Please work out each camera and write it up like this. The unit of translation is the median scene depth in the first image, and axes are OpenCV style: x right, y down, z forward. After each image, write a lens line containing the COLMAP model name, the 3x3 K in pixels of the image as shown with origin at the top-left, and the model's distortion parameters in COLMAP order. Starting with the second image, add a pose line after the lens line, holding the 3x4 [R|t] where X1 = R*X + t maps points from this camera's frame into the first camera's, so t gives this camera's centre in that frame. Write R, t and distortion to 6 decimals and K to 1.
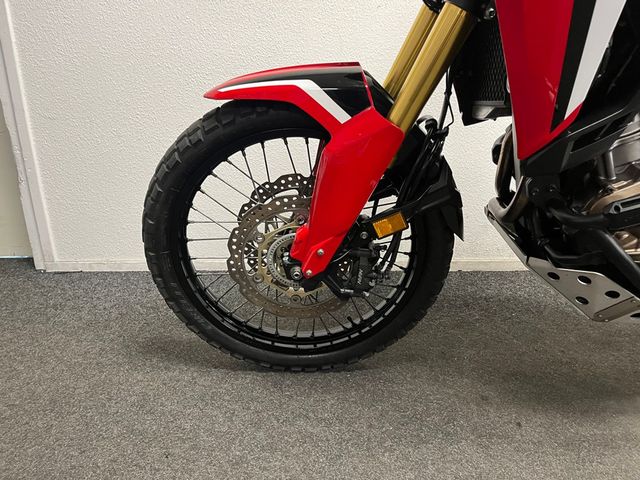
lens RADIAL K [[484.9, 0, 326.2], [0, 484.9, 241.4], [0, 0, 1]] dist [0.071055, -0.089522]
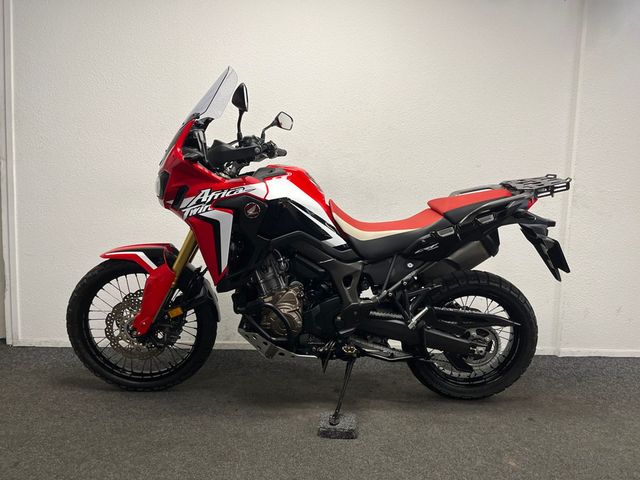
lens RADIAL K [[484.9, 0, 321.0], [0, 484.9, 239.2], [0, 0, 1]] dist [0.071055, -0.089522]
pose [[0.998664, 0.029460, 0.042453, 0.640445], [-0.018362, 0.970263, -0.241356, 0.158705], [-0.048301, 0.240254, 0.969508, -1.229925]]
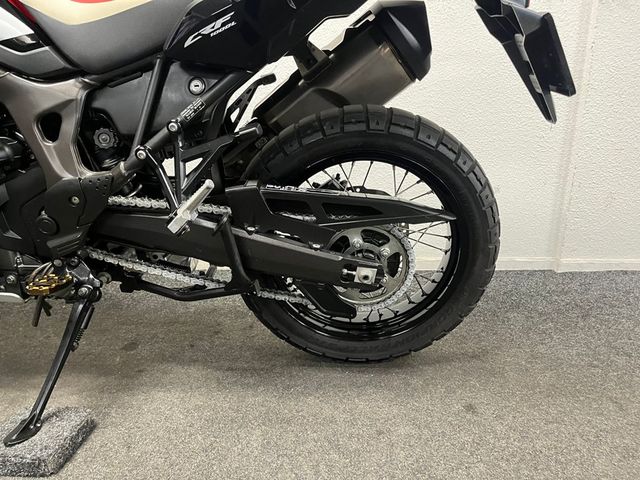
lens RADIAL K [[484.9, 0, 322.9], [0, 484.9, 243.5], [0, 0, 1]] dist [0.071055, -0.089522]
pose [[0.999989, 0.003398, 0.003102, 1.337299], [-0.003255, 0.998981, -0.045015, 0.083577], [-0.003252, 0.045005, 0.998981, -0.090088]]
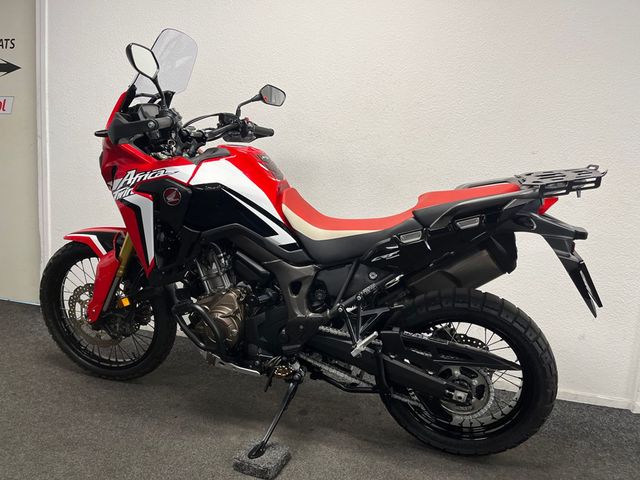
lens RADIAL K [[484.9, 0, 321.2], [0, 484.9, 243.5], [0, 0, 1]] dist [0.071055, -0.089522]
pose [[0.963198, 0.101298, -0.248973, 1.337870], [-0.149333, 0.971832, -0.182323, -0.021167], [0.223491, 0.212793, 0.951194, -0.831120]]
